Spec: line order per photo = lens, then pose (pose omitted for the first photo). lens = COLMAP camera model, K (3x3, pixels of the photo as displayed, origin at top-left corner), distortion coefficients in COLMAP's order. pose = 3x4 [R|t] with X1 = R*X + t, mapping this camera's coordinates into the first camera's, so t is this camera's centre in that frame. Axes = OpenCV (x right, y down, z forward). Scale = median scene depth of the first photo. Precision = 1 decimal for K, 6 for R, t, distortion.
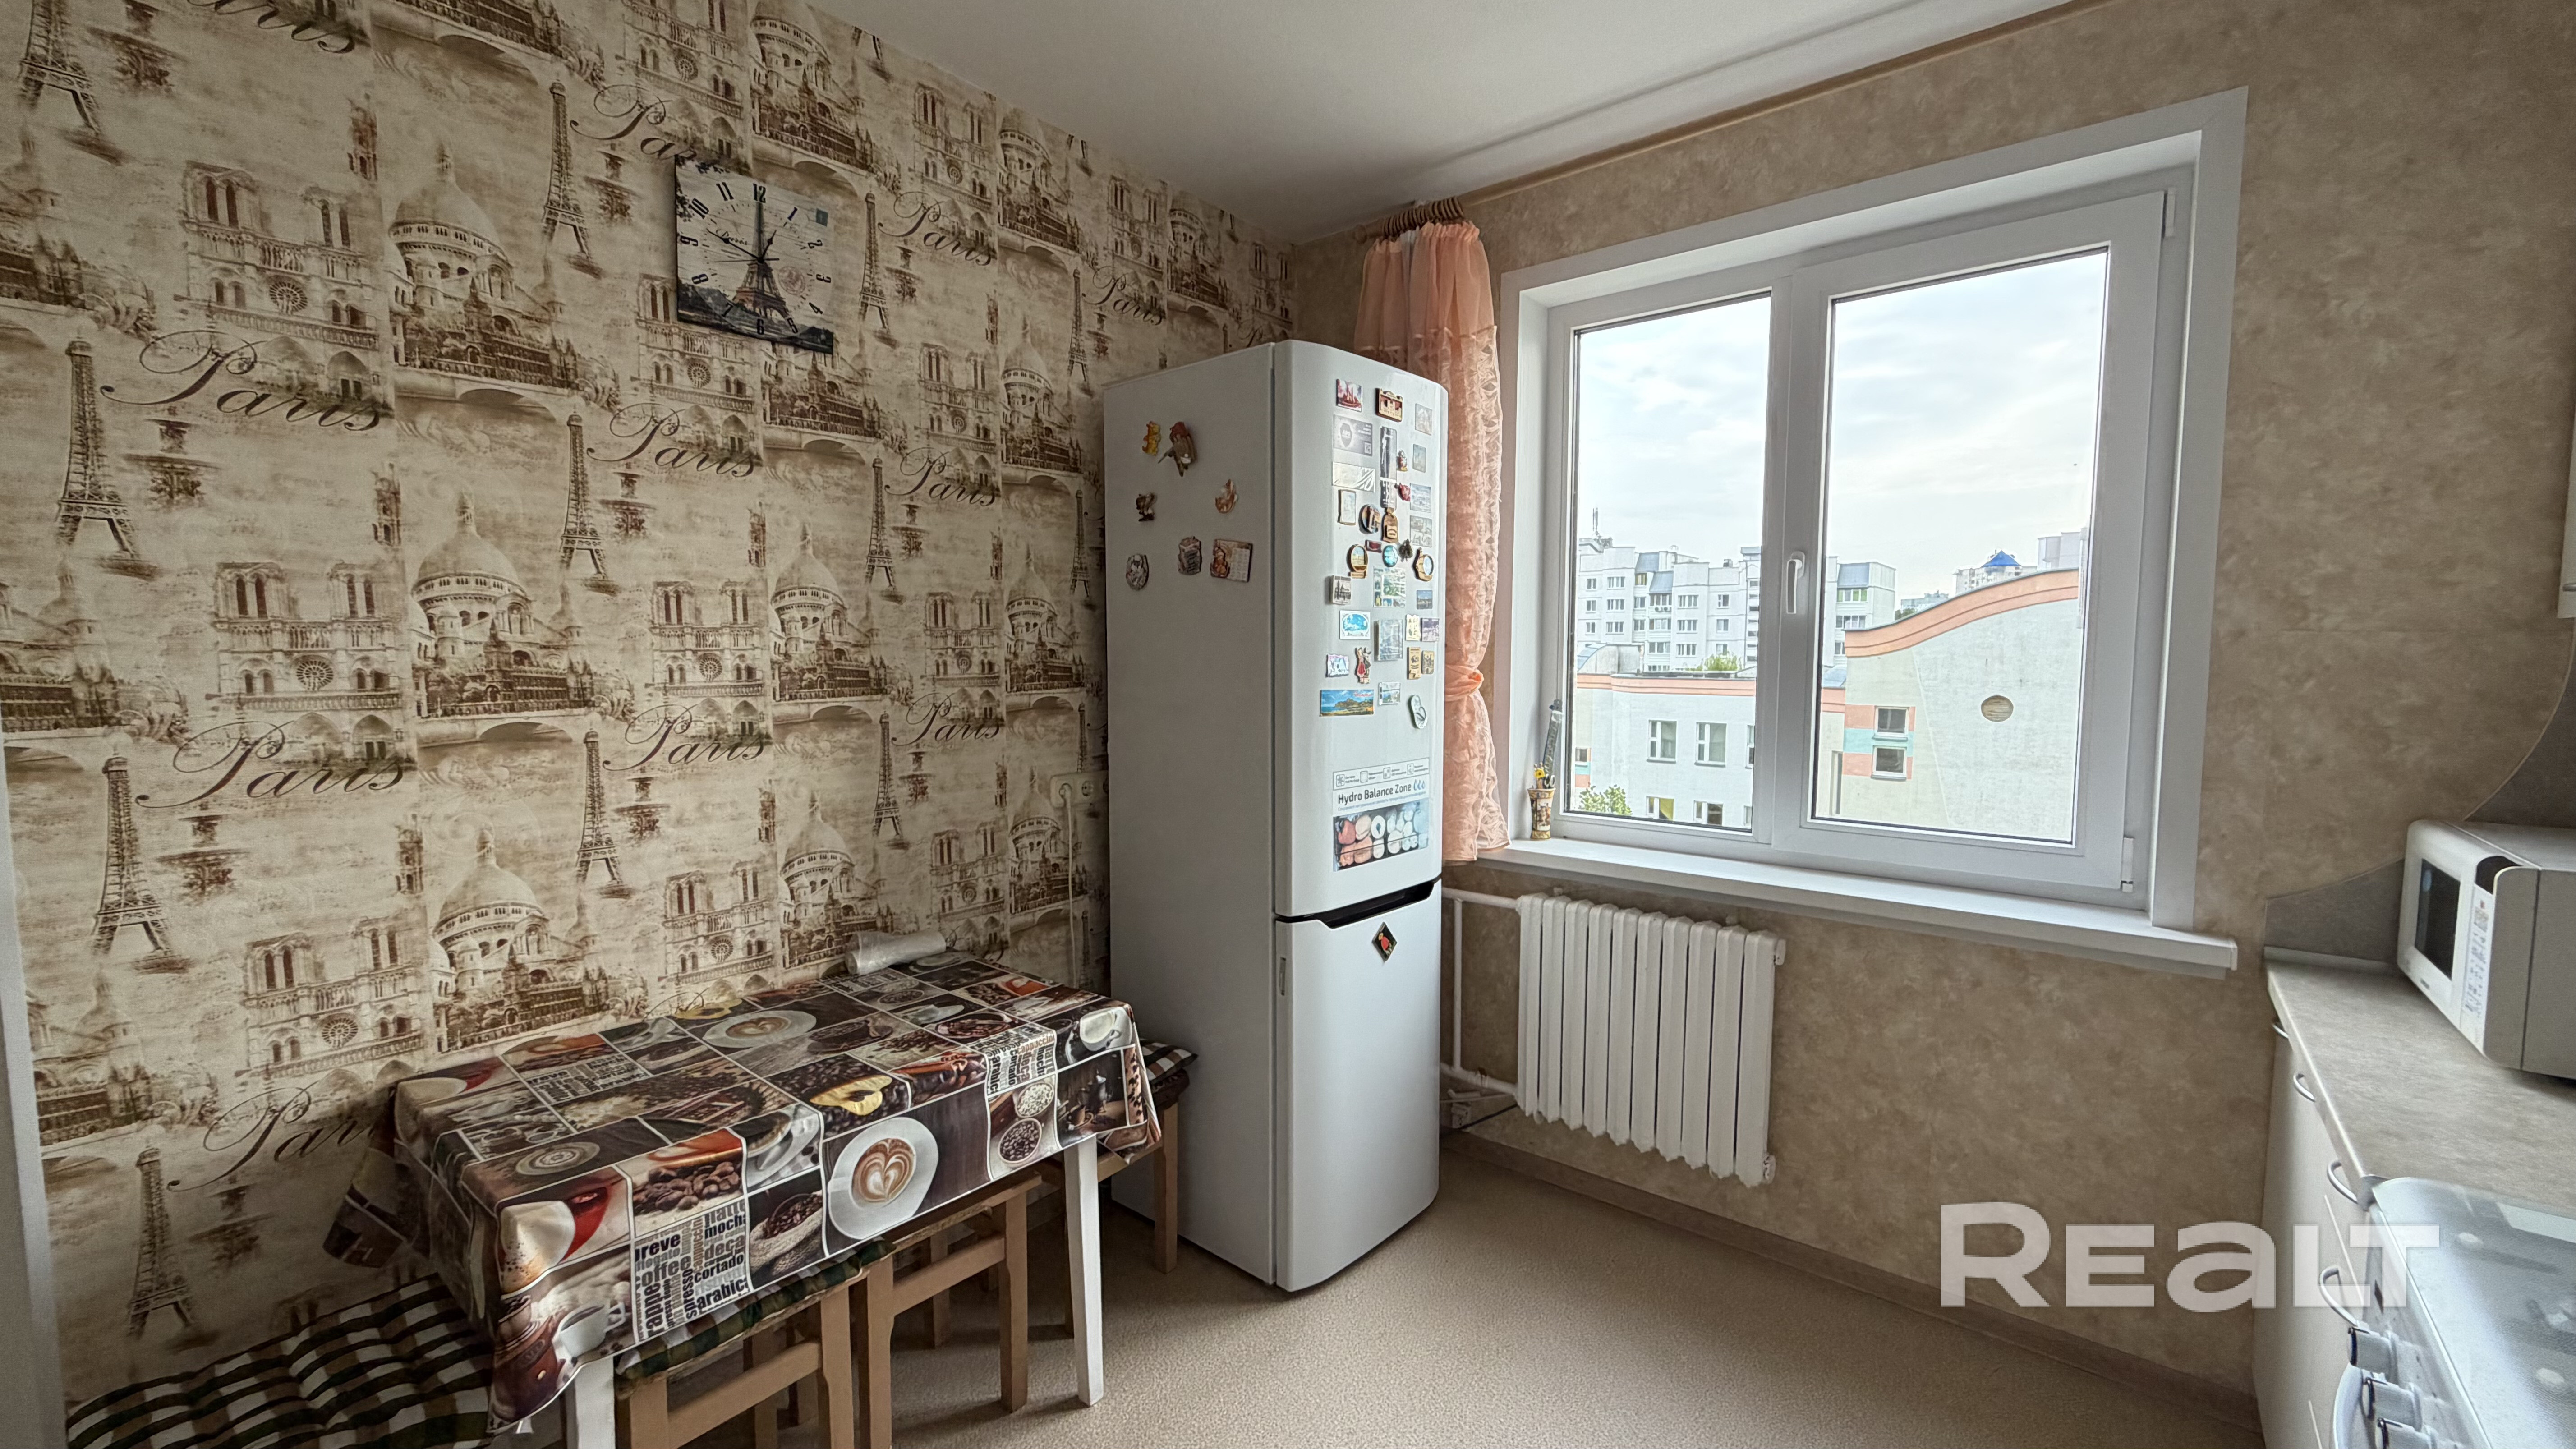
lens RADIAL K [[1023.7, 0, 1288.8], [0, 1023.7, 732.3], [0, 0, 1]] dist [-0.001606, -0.000470]
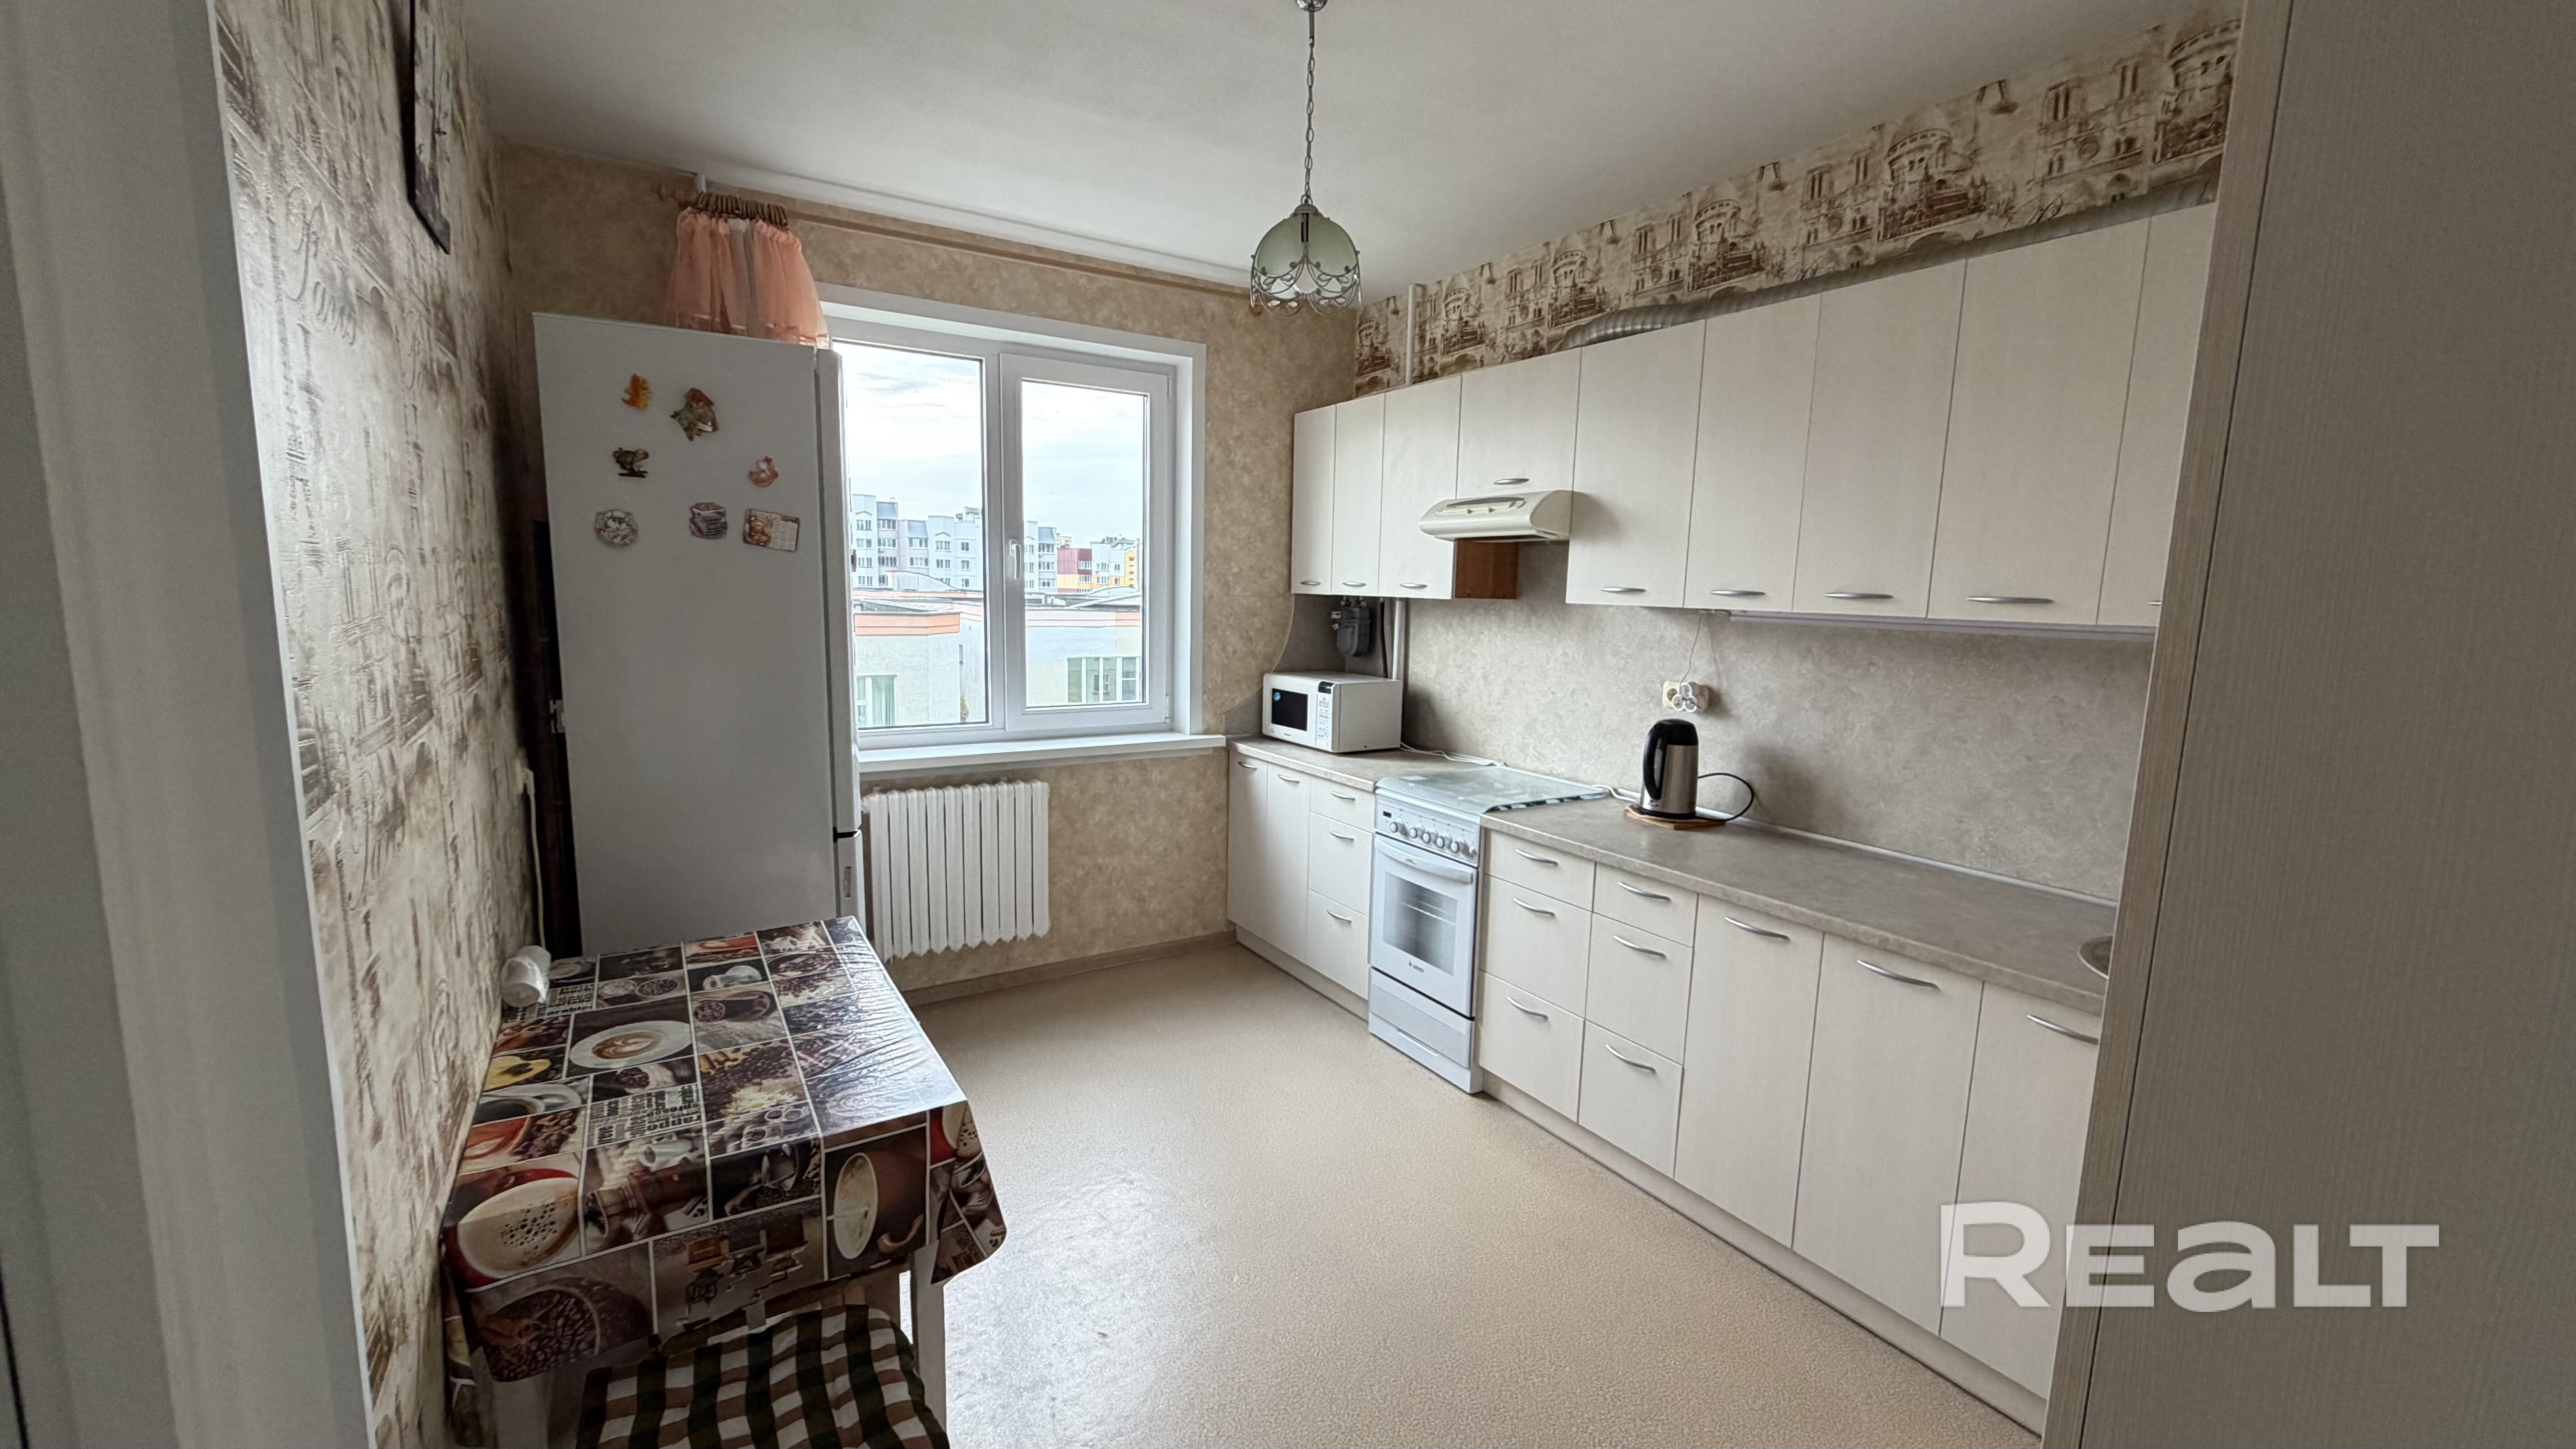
lens RADIAL K [[1023.7, 0, 1287.8], [0, 1023.7, 725.3], [0, 0, 1]] dist [-0.001606, -0.000470]
pose [[0.315810, -0.127386, 0.940232, -1.075023], [0.050593, 0.991798, 0.117378, -0.068476], [-0.947473, 0.010500, 0.319665, 0.132169]]
